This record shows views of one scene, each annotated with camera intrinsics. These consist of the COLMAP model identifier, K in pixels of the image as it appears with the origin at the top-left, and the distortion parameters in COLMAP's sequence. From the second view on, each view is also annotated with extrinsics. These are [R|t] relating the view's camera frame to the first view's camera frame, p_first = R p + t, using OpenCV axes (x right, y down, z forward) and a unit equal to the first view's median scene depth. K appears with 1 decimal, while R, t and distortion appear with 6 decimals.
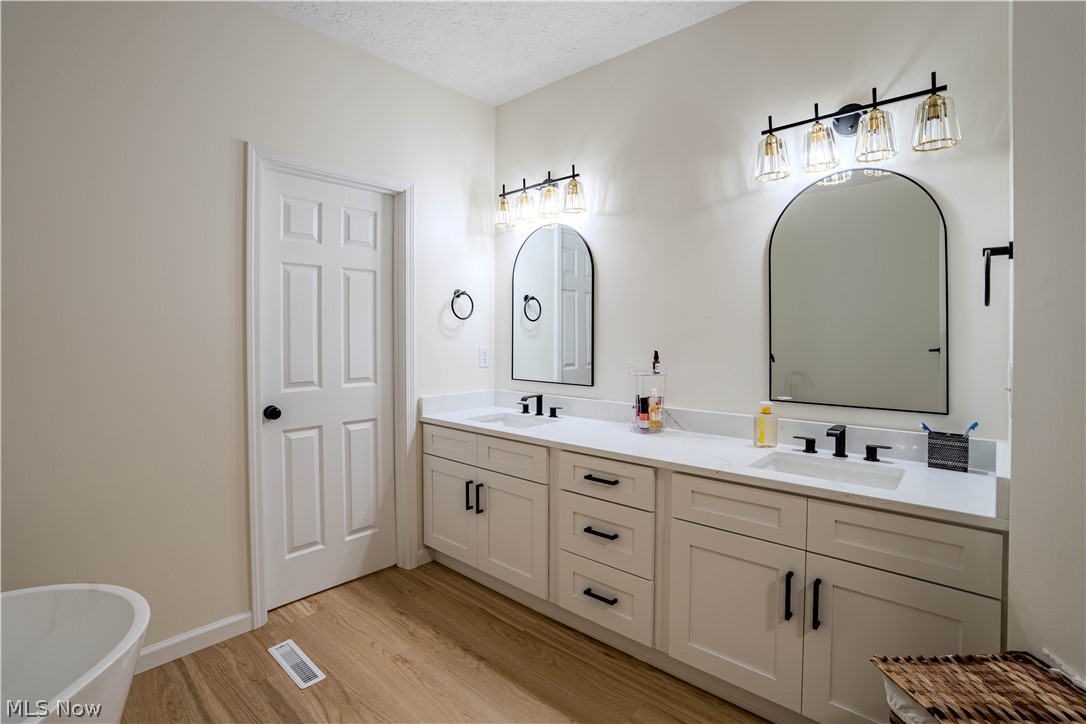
lens RADIAL K [[506.9, 0, 545.7], [0, 506.9, 360.8], [0, 0, 1]] dist [-0.072652, 0.027477]
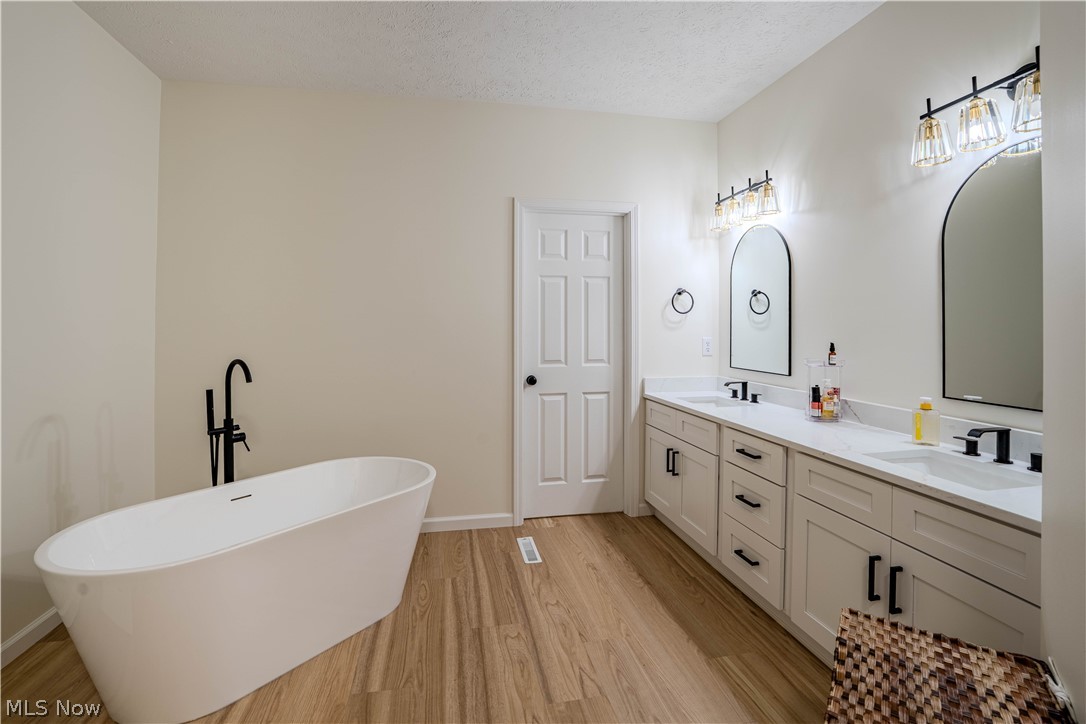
lens RADIAL K [[501.1, 0, 543.0], [0, 501.1, 362.0], [0, 0, 1]] dist [-0.070927, 0.026010]
pose [[0.805373, 0.041568, -0.591309, 0.333319], [-0.030787, 0.999125, 0.028304, 0.008826], [0.591968, -0.004590, 0.805948, -0.152381]]
